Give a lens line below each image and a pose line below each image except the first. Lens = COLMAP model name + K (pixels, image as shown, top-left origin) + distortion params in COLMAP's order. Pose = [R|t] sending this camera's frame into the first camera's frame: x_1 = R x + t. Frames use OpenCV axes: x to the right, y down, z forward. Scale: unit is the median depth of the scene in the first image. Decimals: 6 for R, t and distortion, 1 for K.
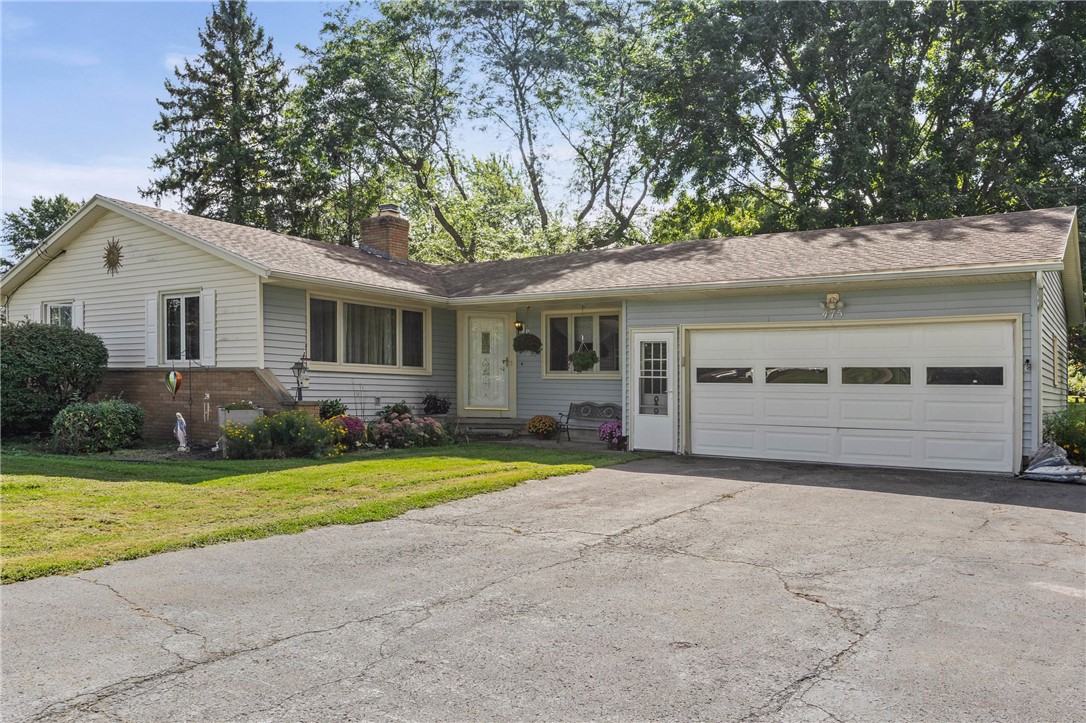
lens RADIAL K [[806.3, 0, 542.9], [0, 806.3, 365.2], [0, 0, 1]] dist [0.011731, 0.001889]
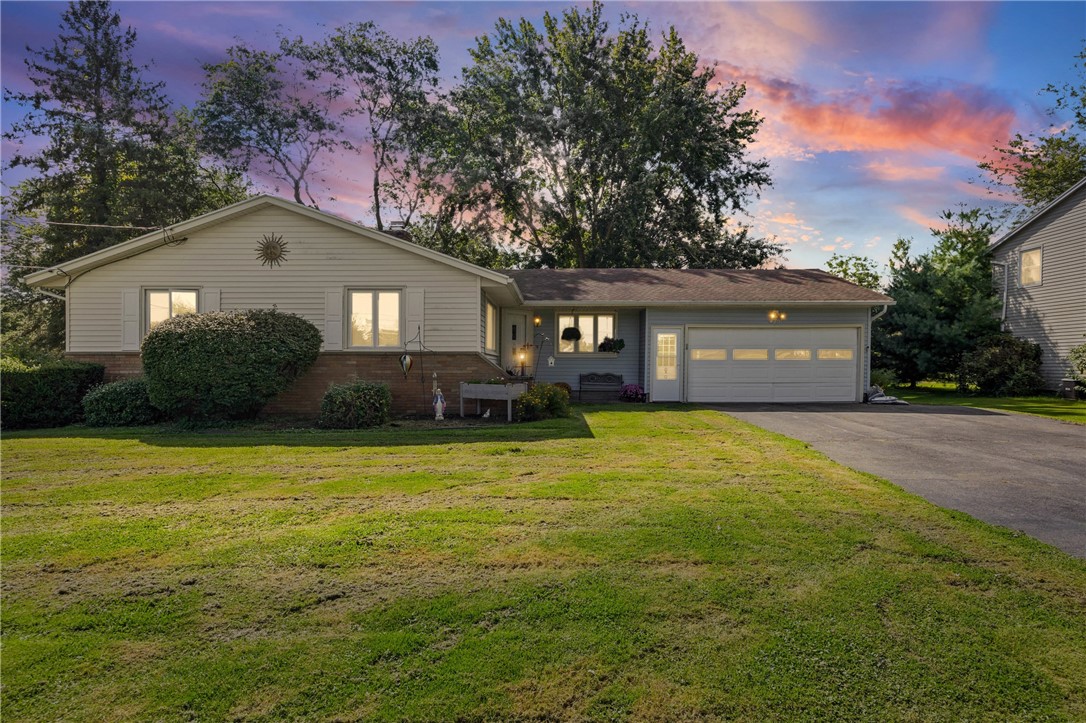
lens RADIAL K [[589.3, 0, 542.7], [0, 589.3, 356.2], [0, 0, 1]] dist [-0.003097, -0.000113]
pose [[0.841735, -0.009062, 0.539815, -0.753157], [-0.002256, 0.999791, 0.020301, -0.008992], [-0.539887, -0.018306, 0.841539, 0.145646]]
